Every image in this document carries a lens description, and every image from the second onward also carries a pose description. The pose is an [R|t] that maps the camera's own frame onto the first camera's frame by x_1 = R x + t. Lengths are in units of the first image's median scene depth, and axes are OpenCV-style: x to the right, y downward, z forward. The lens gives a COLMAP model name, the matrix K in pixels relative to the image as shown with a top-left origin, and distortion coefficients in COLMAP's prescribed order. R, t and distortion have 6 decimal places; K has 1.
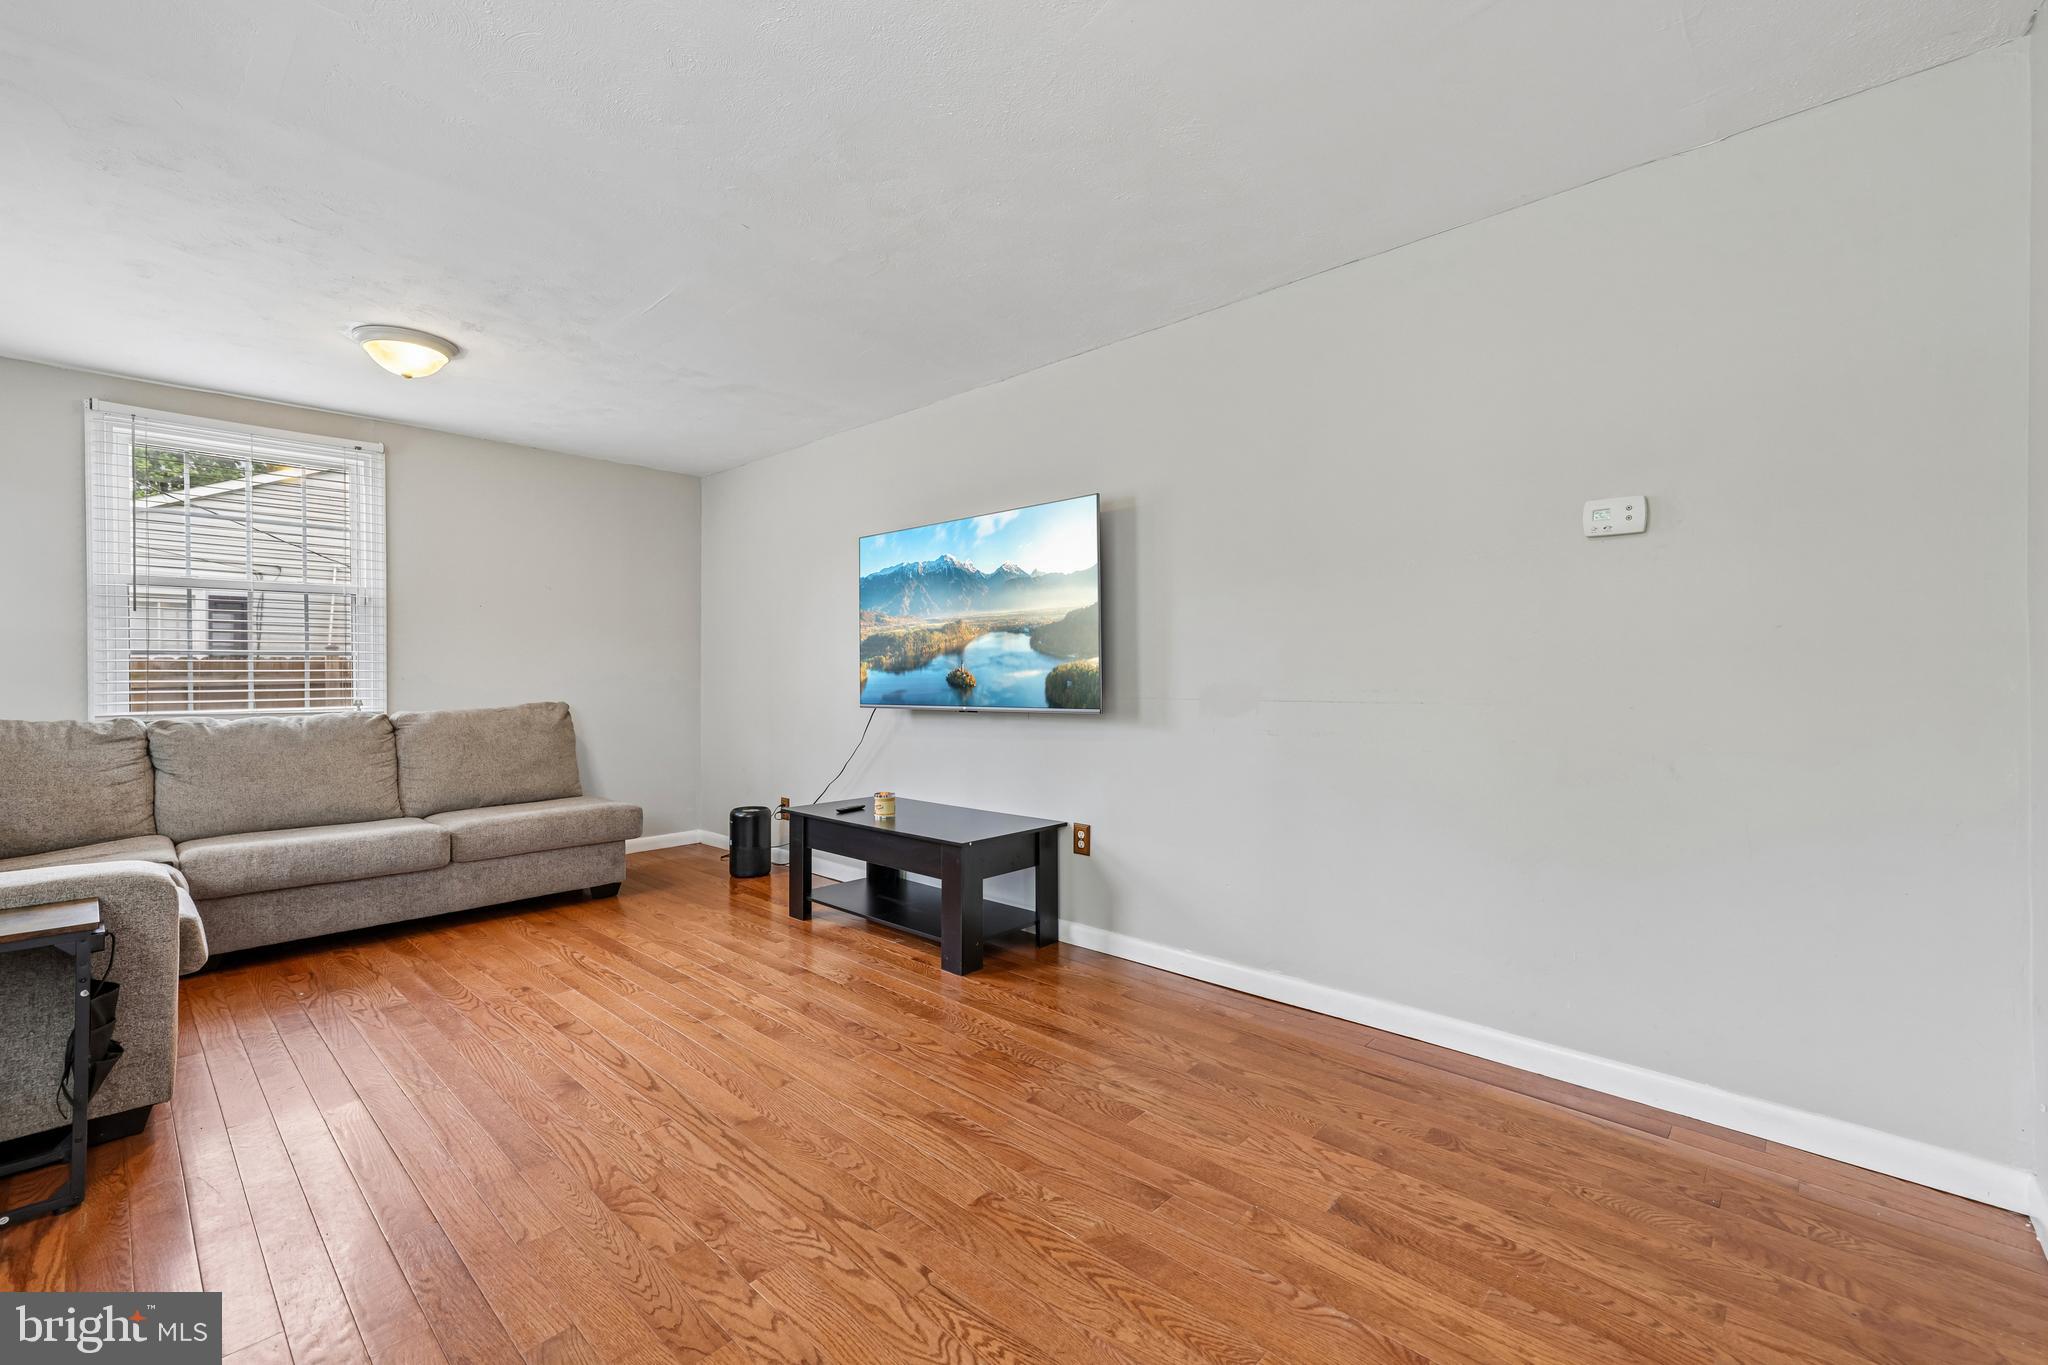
lens RADIAL K [[860.0, 0, 1031.3], [0, 860.0, 676.8], [0, 0, 1]] dist [-0.000622, 0.000122]
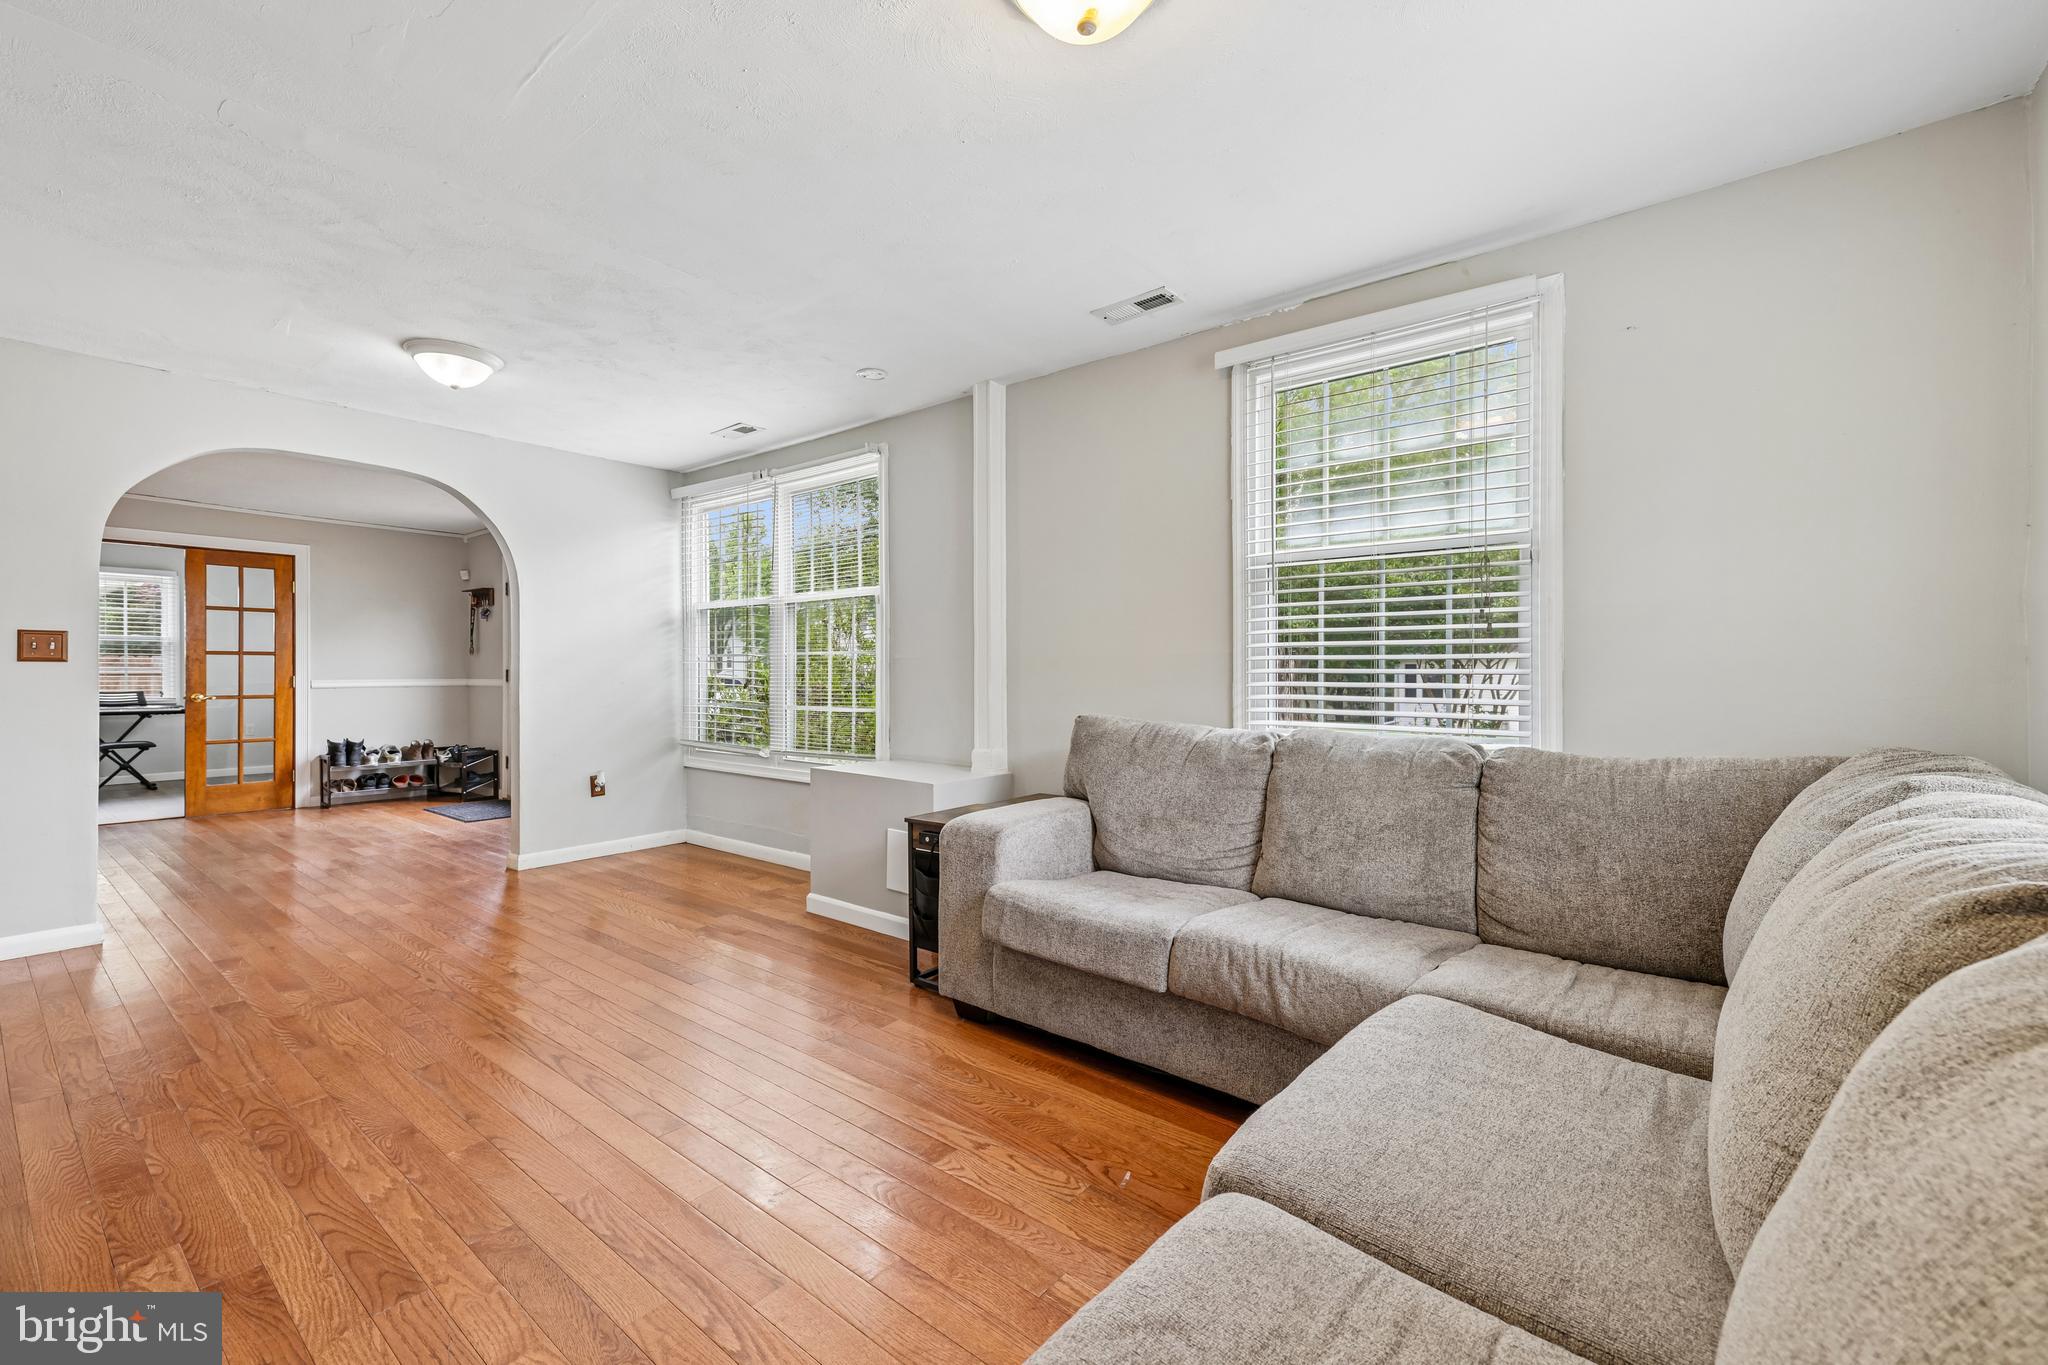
lens RADIAL K [[860.0, 0, 1017.7], [0, 860.0, 674.9], [0, 0, 1]] dist [-0.000622, 0.000122]
pose [[-0.998436, -0.004258, -0.055737, -0.849810], [-0.004676, 0.999962, 0.007374, -0.003255], [0.055704, 0.007623, -0.998418, 1.878343]]
